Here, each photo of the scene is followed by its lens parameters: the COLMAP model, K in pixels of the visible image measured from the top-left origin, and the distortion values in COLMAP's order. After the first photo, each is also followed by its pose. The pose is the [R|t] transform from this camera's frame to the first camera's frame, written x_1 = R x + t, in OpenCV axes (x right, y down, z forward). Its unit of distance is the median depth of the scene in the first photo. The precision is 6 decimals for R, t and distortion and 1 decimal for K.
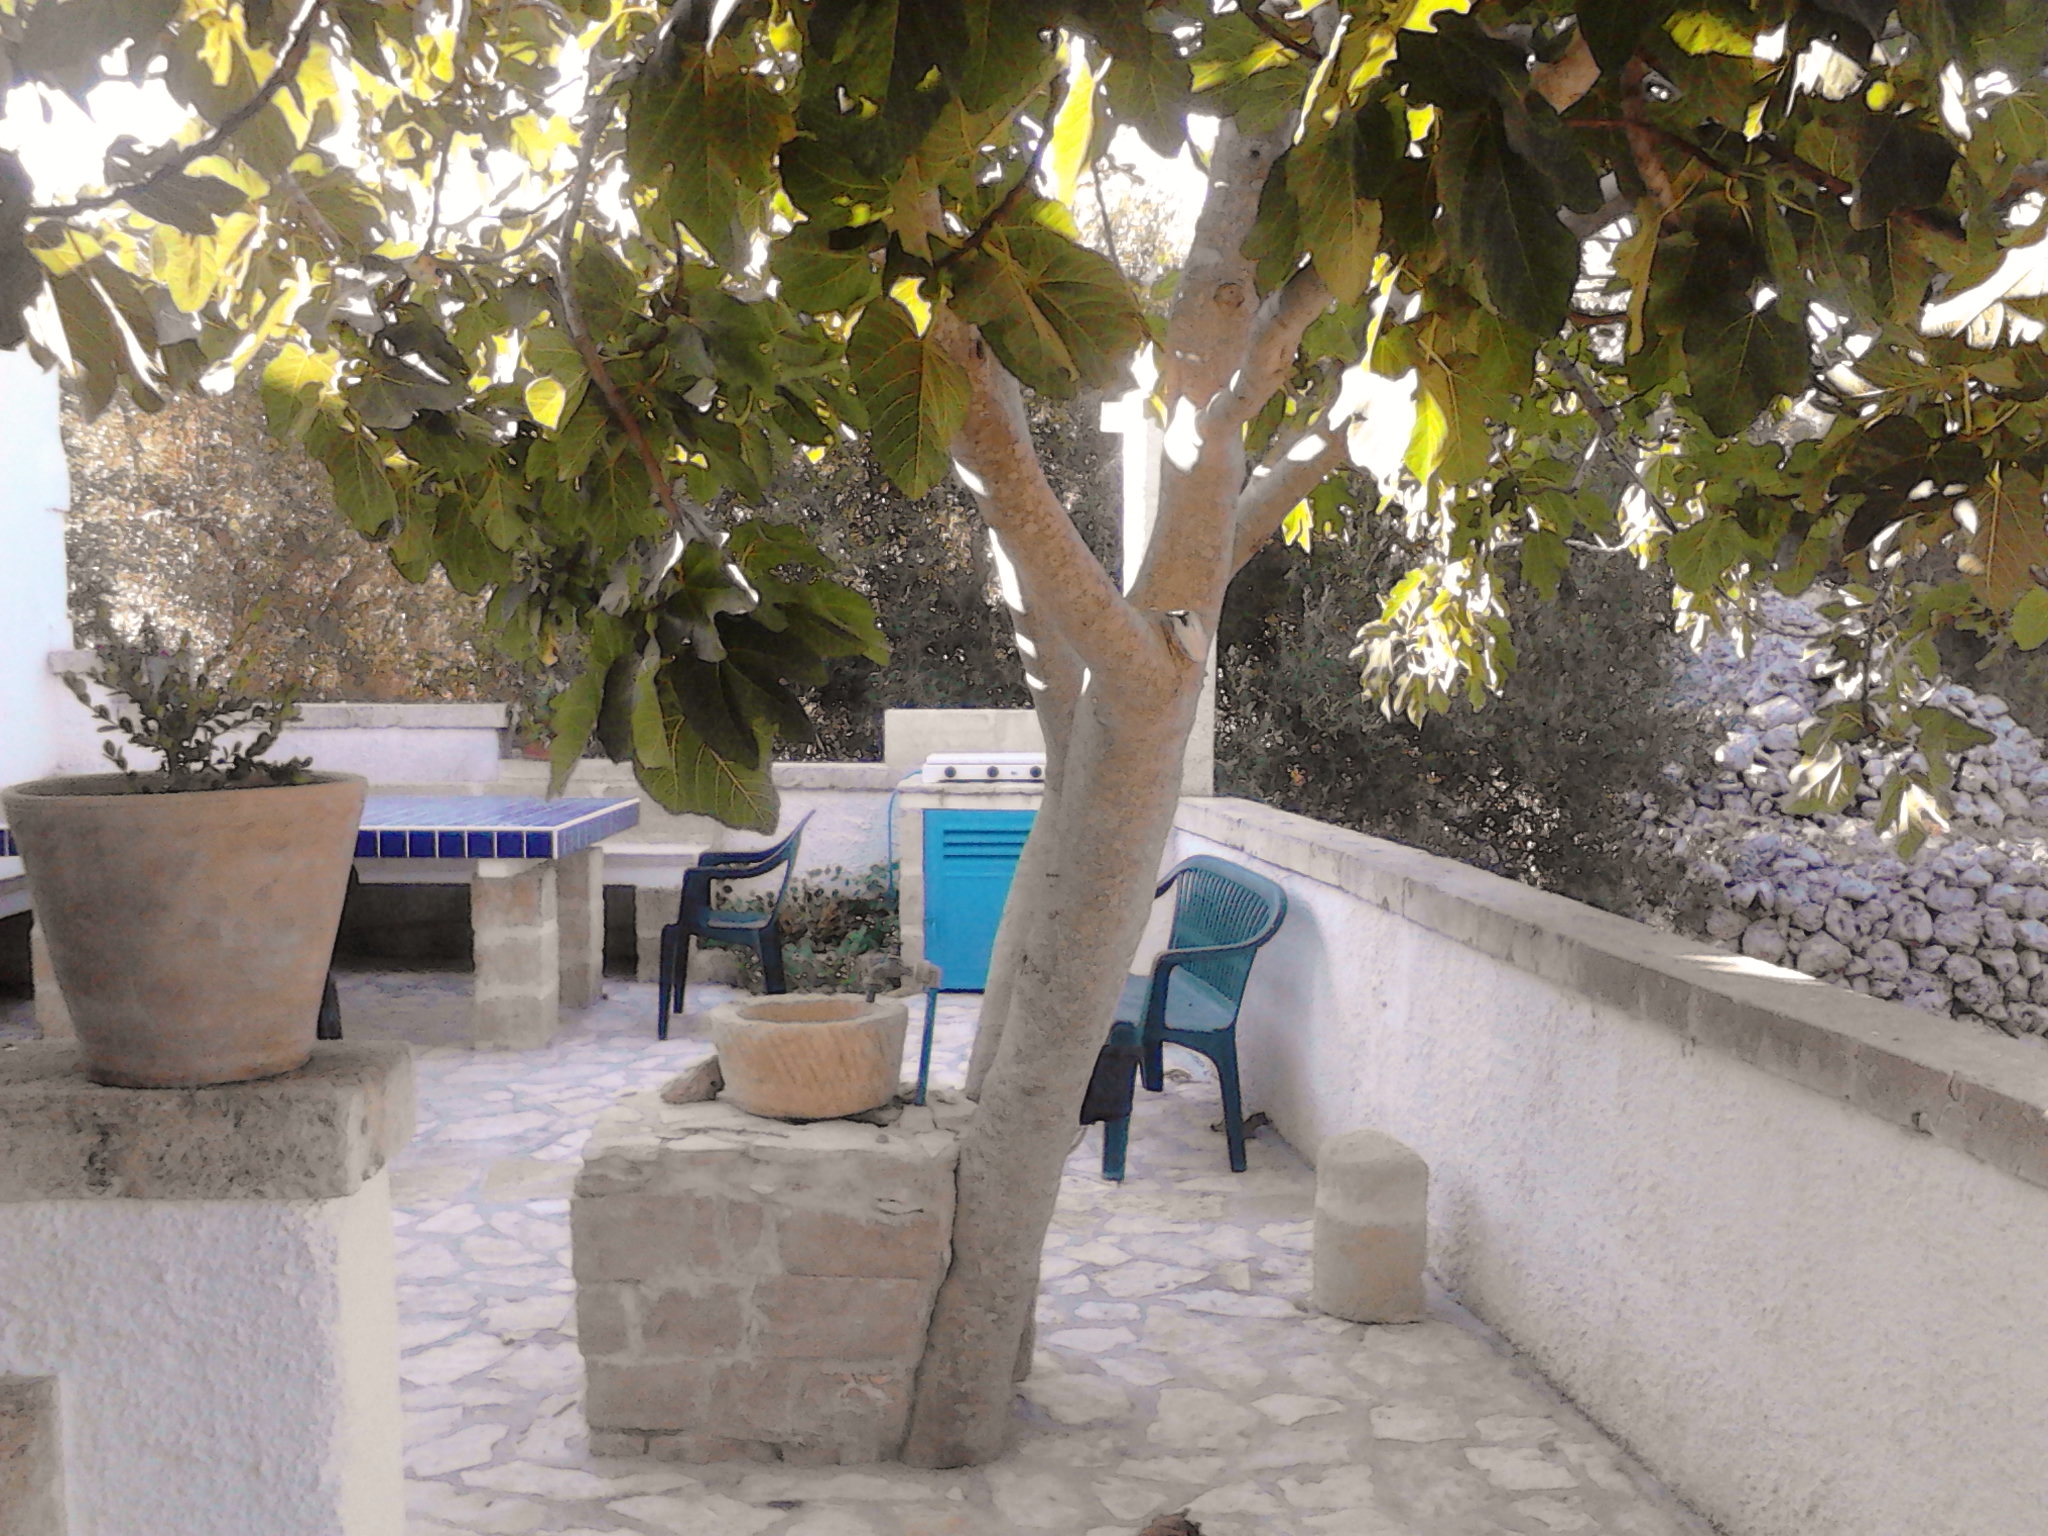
lens RADIAL K [[1952.7, 0, 1024.0], [0, 1952.7, 768.0], [0, 0, 1]] dist [0.046371, -0.228265]
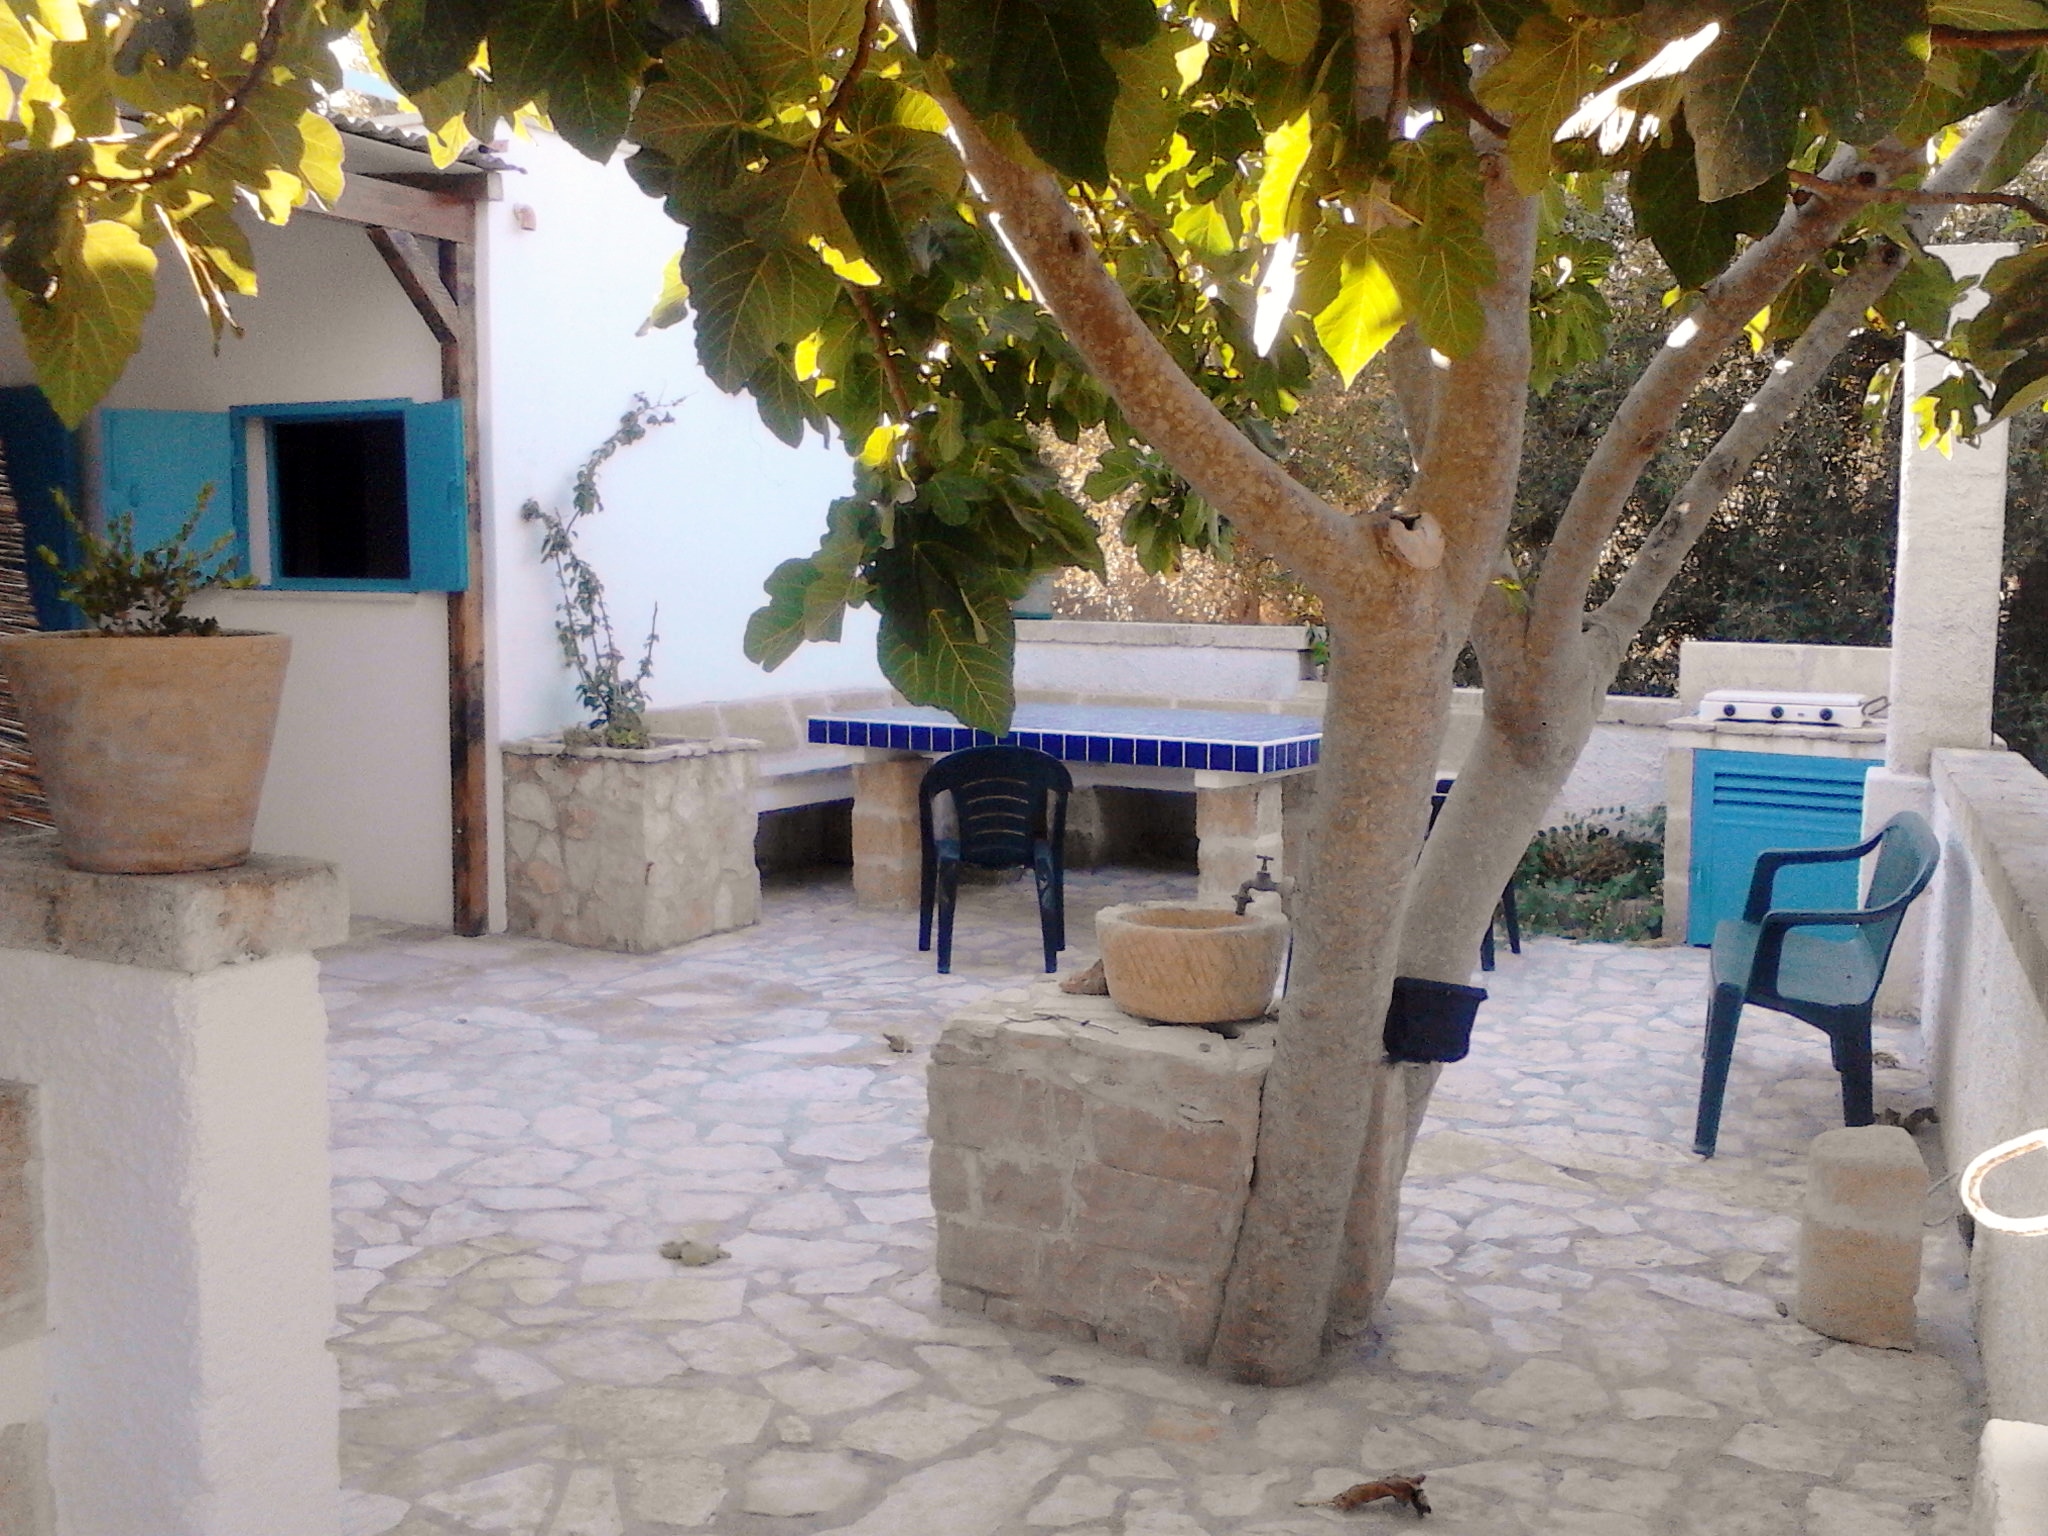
lens RADIAL K [[1952.7, 0, 1024.0], [0, 1952.7, 768.0], [0, 0, 1]] dist [0.046371, -0.228265]
pose [[0.878038, 0.060033, -0.474812, 0.314555], [-0.043804, 0.998018, 0.045182, 0.005481], [0.476583, -0.018873, 0.878927, 0.077717]]
